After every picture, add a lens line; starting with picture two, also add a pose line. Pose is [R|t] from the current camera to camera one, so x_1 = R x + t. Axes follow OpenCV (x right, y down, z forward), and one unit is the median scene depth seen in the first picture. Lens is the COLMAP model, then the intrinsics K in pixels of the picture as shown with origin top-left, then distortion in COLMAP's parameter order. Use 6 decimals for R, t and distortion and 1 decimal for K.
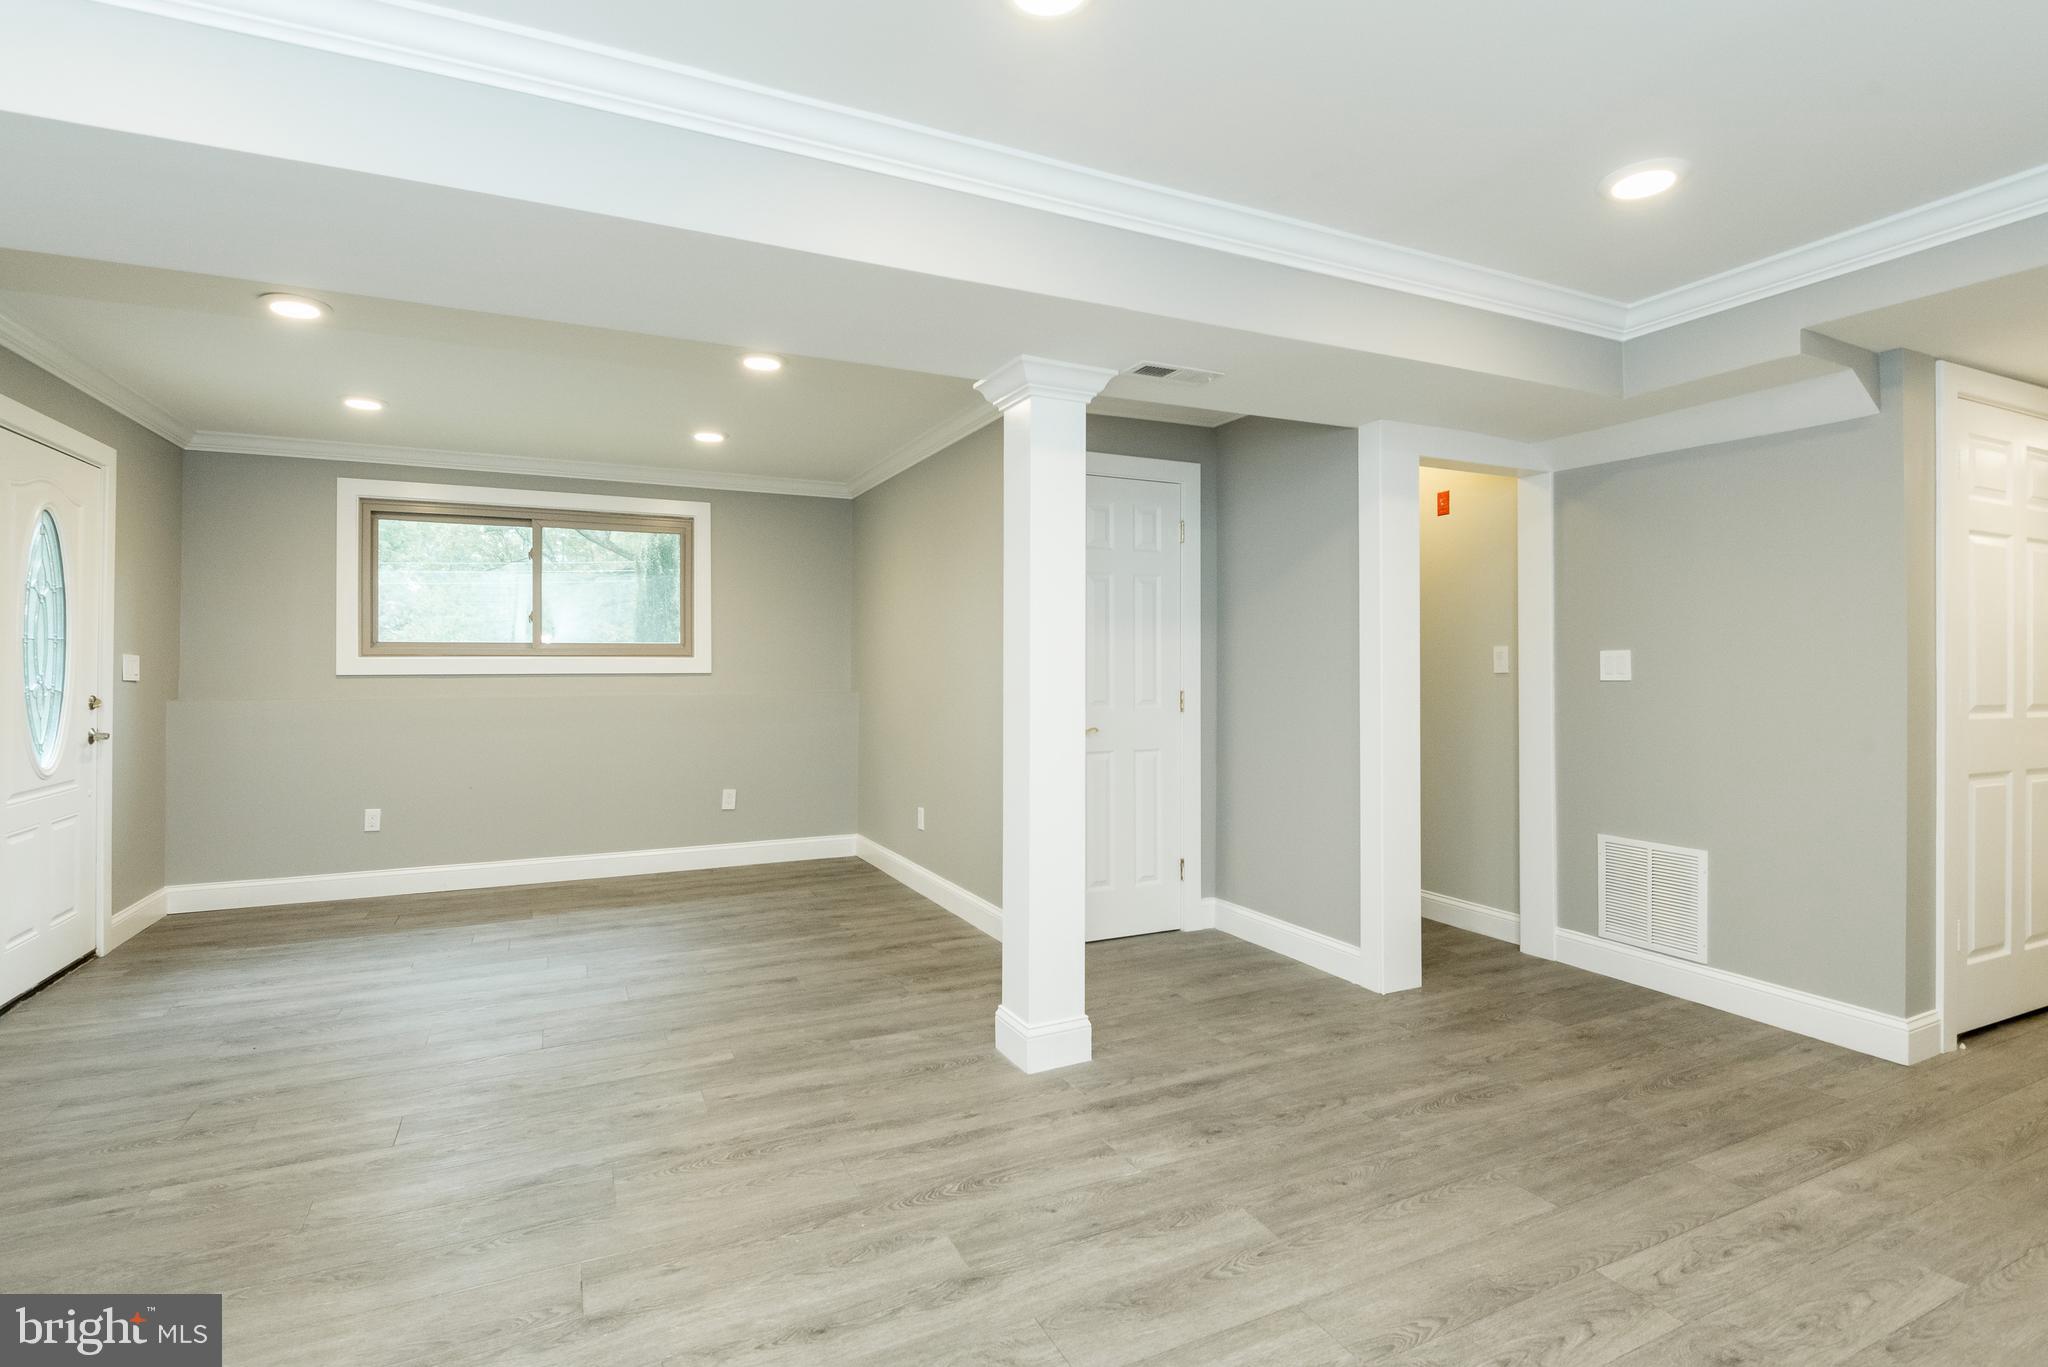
lens RADIAL K [[940.4, 0, 1019.4], [0, 940.4, 677.5], [0, 0, 1]] dist [0.024471, -0.014167]
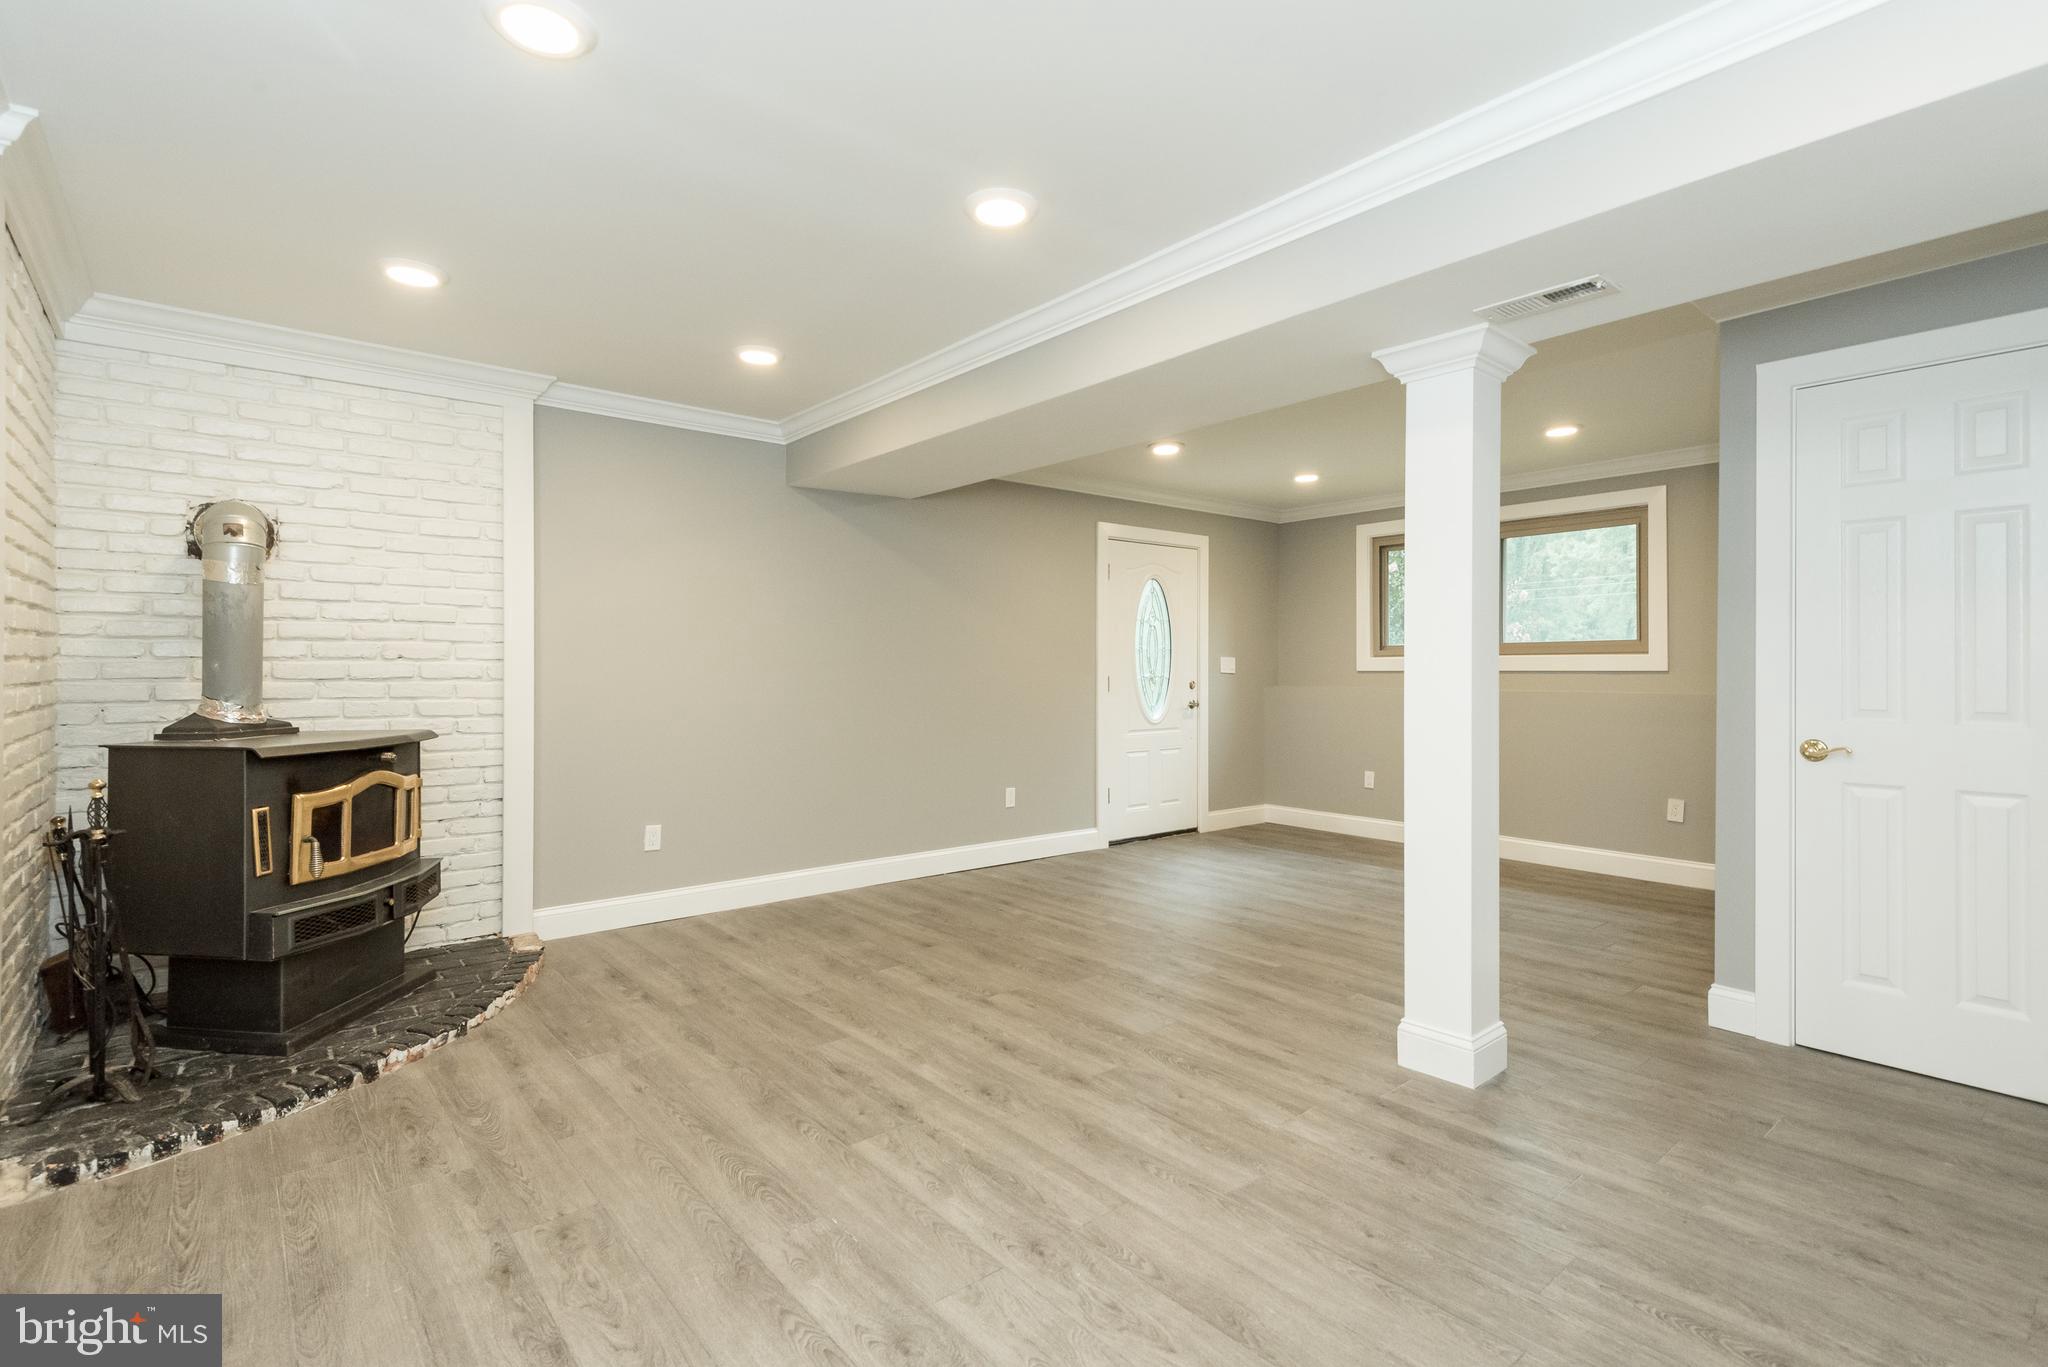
lens RADIAL K [[962.0, 0, 1047.4], [0, 962.0, 659.9], [0, 0, 1]] dist [-0.003839, -0.001561]
pose [[0.264320, -0.011055, -0.964372, 0.855945], [-0.014892, 0.999768, -0.015542, 0.016972], [0.964320, 0.018469, 0.264094, 0.359101]]
